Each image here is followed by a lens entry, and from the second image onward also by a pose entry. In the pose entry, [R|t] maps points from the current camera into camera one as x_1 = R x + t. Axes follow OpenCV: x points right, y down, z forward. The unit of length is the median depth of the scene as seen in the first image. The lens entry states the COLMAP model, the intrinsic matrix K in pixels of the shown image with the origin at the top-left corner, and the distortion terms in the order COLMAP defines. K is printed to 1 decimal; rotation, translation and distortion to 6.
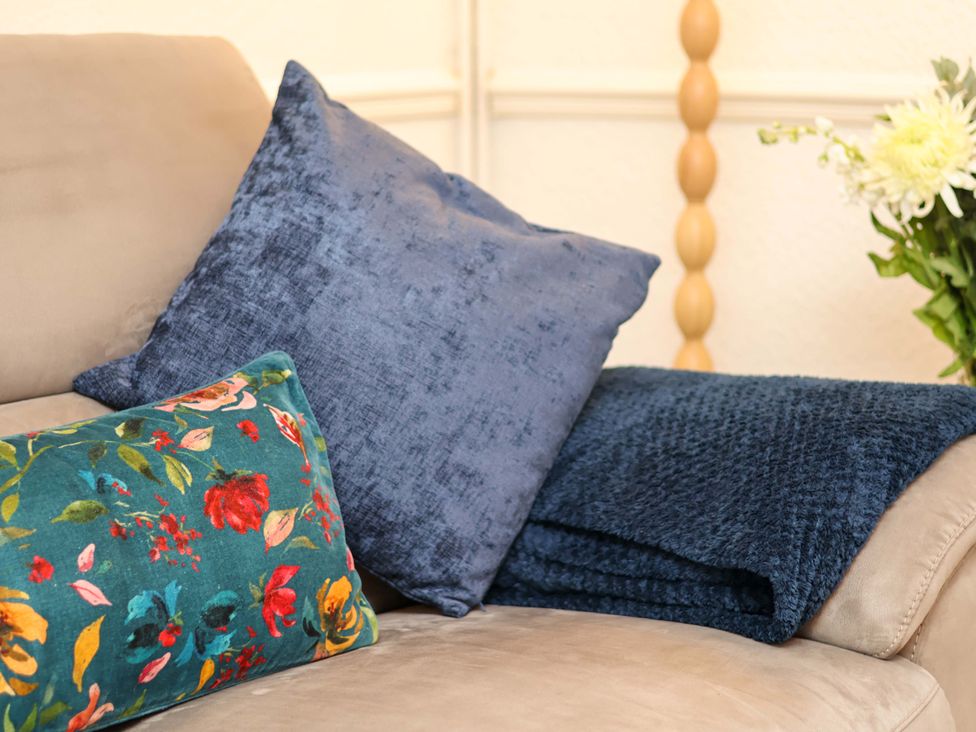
lens RADIAL K [[2534.0, 0, 506.2], [0, 2534.0, 366.0], [0, 0, 1]] dist [0.059693, 0.169925]
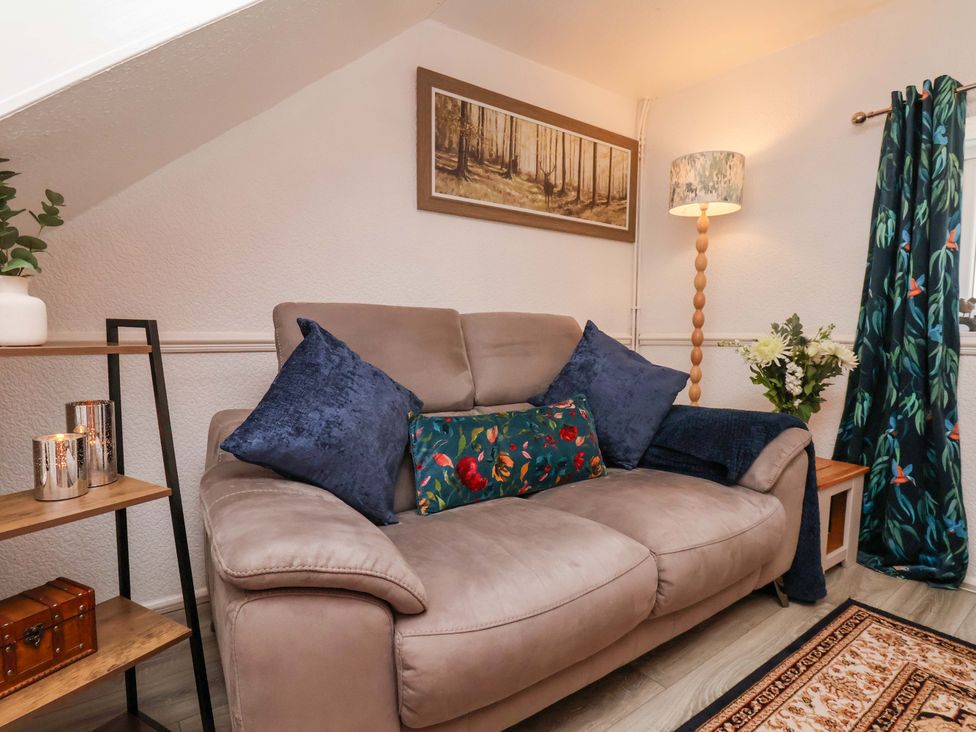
lens RADIAL K [[513.7, 0, 488.4], [0, 513.7, 376.0], [0, 0, 1]] dist [0.001322, -0.013734]
pose [[0.960551, 0.030767, -0.276397, -0.014174], [-0.050933, 0.996514, -0.066080, 0.024379], [0.273400, 0.077551, 0.958769, 0.234442]]
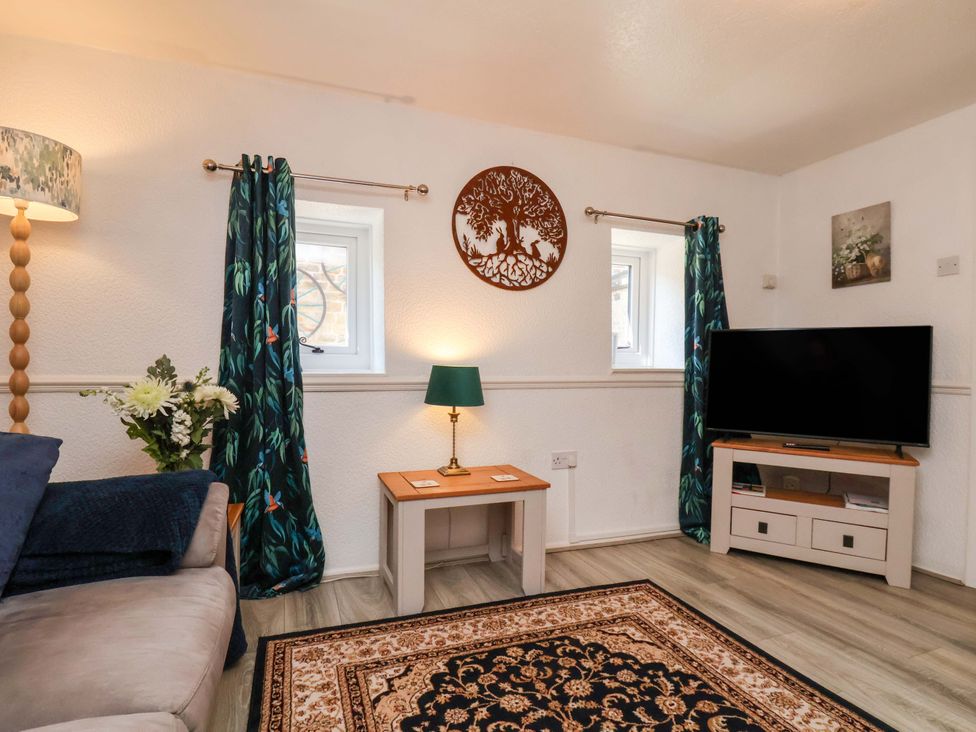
lens RADIAL K [[513.7, 0, 488.4], [0, 513.7, 376.0], [0, 0, 1]] dist [0.001322, -0.013734]
pose [[0.520862, -0.011897, 0.853558, -0.168415], [0.125169, 0.990160, -0.062581, -0.021266], [-0.844415, 0.139435, 0.517225, 0.380290]]
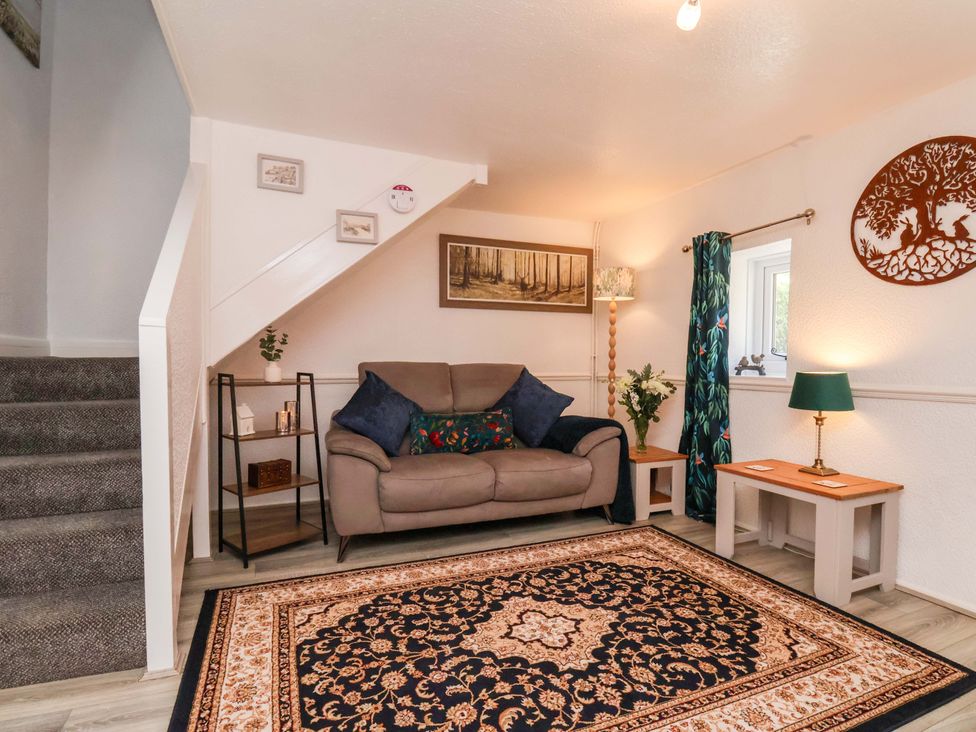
lens RADIAL K [[513.7, 0, 488.4], [0, 513.7, 376.0], [0, 0, 1]] dist [0.001322, -0.013734]
pose [[0.870478, 0.021608, -0.491733, 0.557611], [-0.084524, 0.990757, -0.106091, 0.064645], [0.484895, 0.133913, 0.864259, -0.281845]]
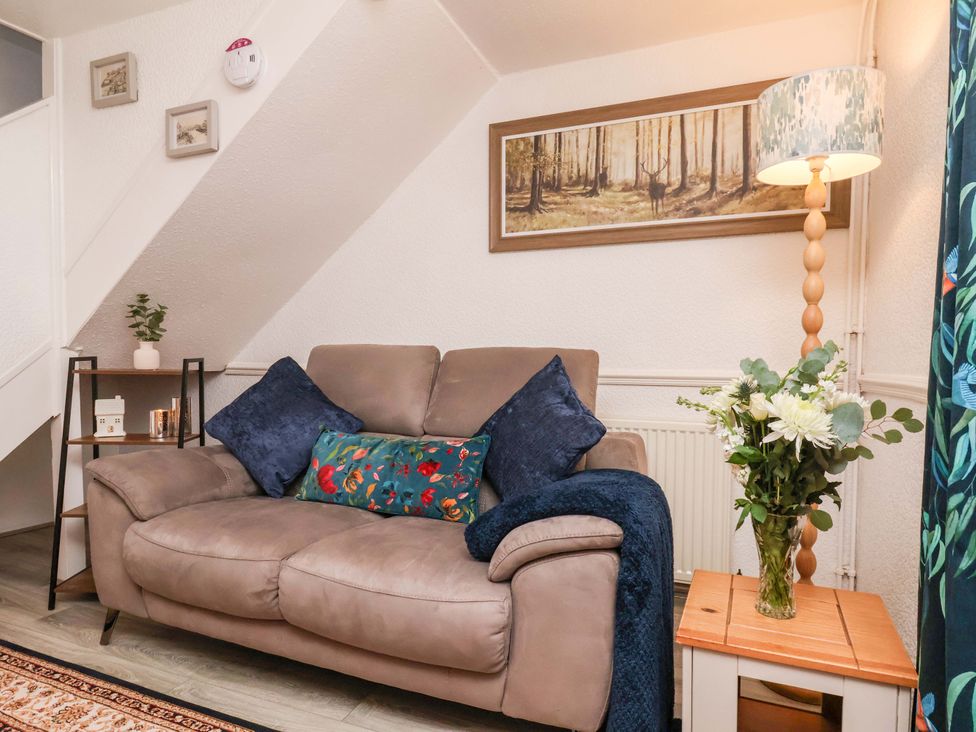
lens RADIAL K [[590.1, 0, 489.6], [0, 590.1, 377.7], [0, 0, 1]] dist [0.000486, -0.000954]
pose [[0.265201, 0.038752, -0.963414, 0.671223], [-0.161847, 0.986804, -0.004859, -0.077936], [0.950512, 0.157214, 0.267974, 0.761998]]
